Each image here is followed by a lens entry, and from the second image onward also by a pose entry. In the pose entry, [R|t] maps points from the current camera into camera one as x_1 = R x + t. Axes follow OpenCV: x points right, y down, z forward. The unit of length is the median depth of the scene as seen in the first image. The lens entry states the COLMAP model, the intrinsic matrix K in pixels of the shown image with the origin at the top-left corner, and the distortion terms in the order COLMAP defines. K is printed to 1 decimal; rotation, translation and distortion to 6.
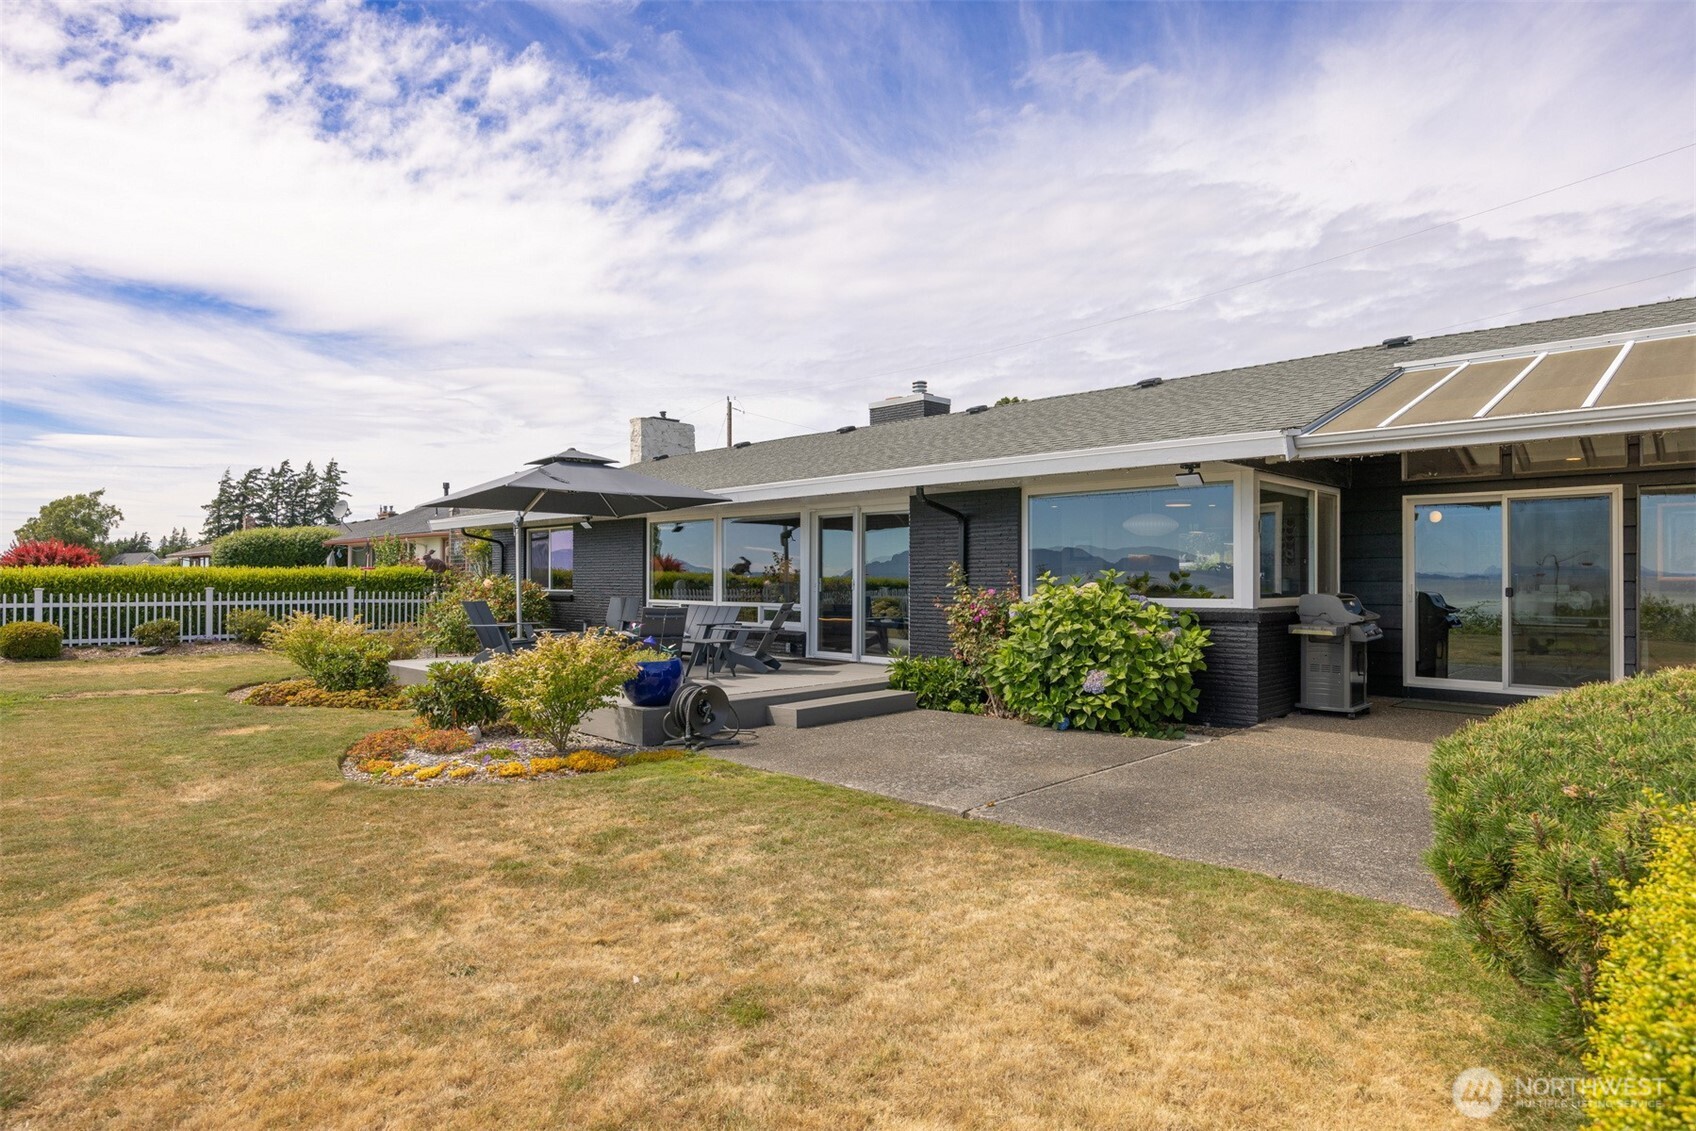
lens RADIAL K [[965.5, 0, 849.9], [0, 965.5, 570.6], [0, 0, 1]] dist [0.002636, 0.000244]
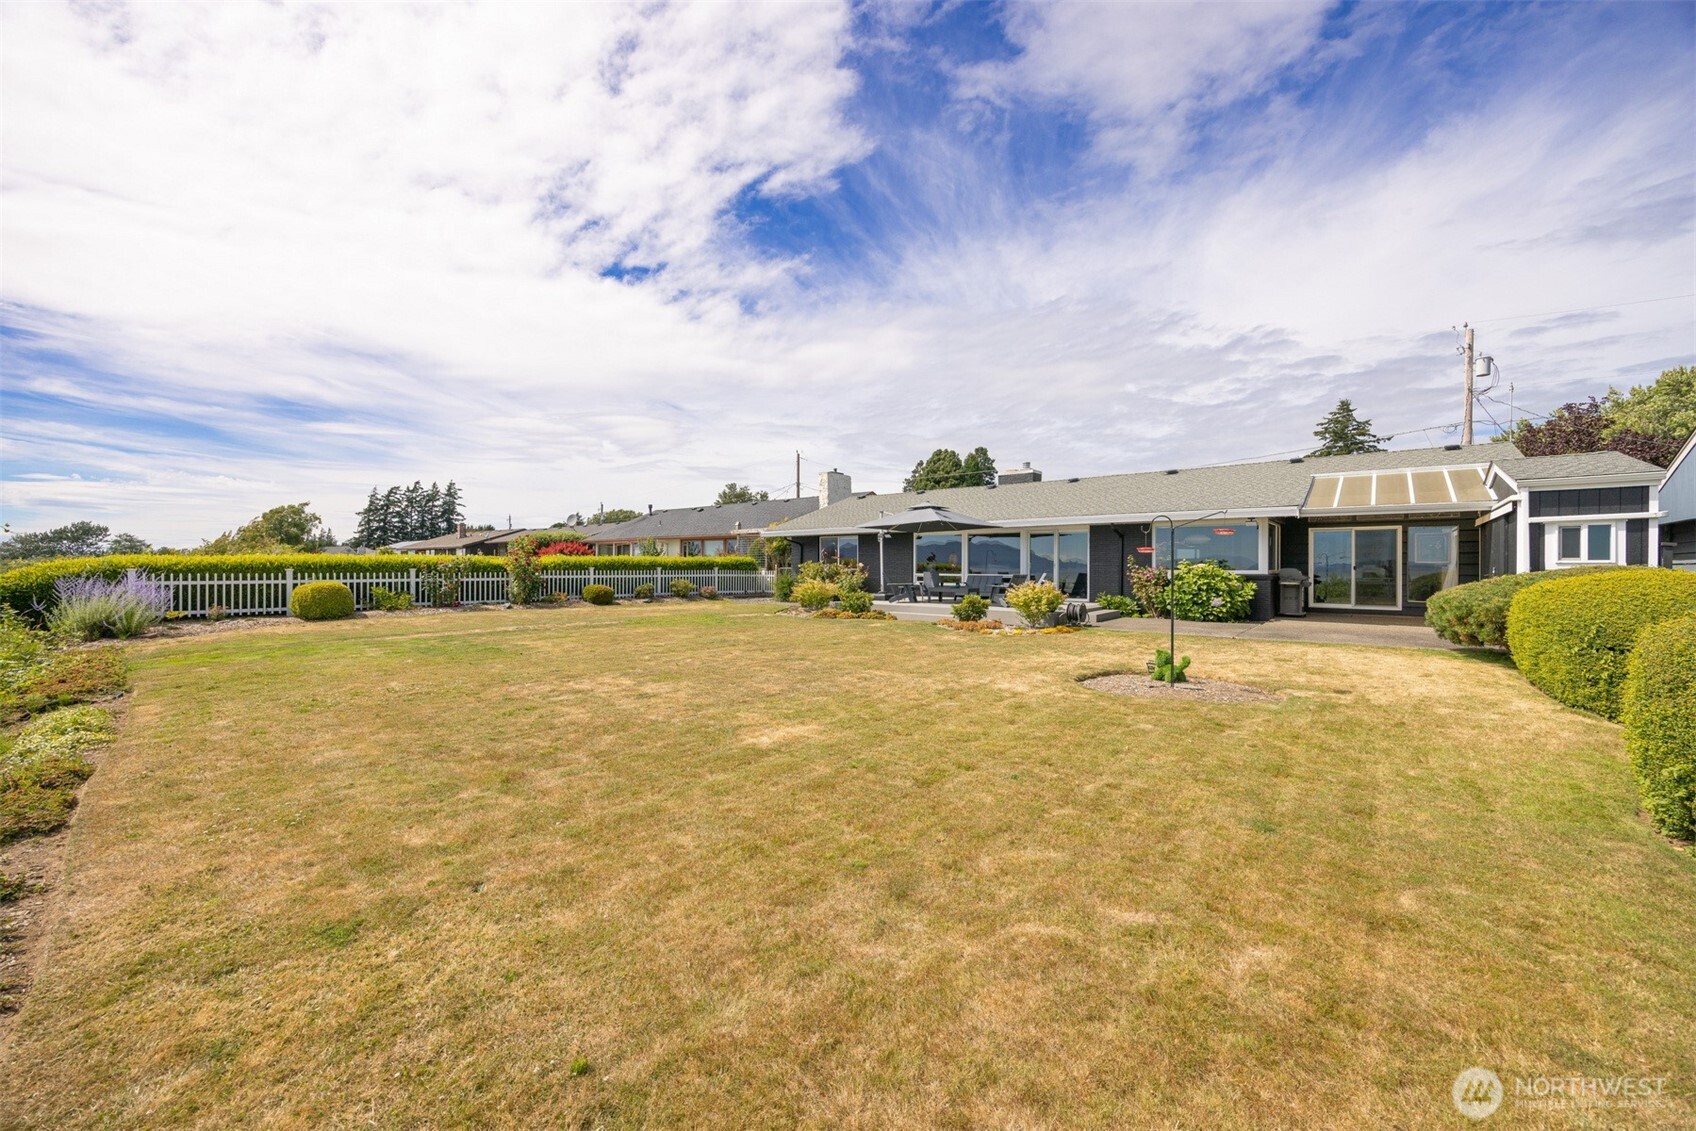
lens RADIAL K [[678.8, 0, 814.1], [0, 678.8, 582.1], [0, 0, 1]] dist [0.003453, -0.000470]
pose [[0.997996, -0.001882, 0.063246, -0.100463], [-0.000361, 0.999372, 0.035442, -0.000396], [-0.063273, -0.035393, 0.997368, -0.080443]]
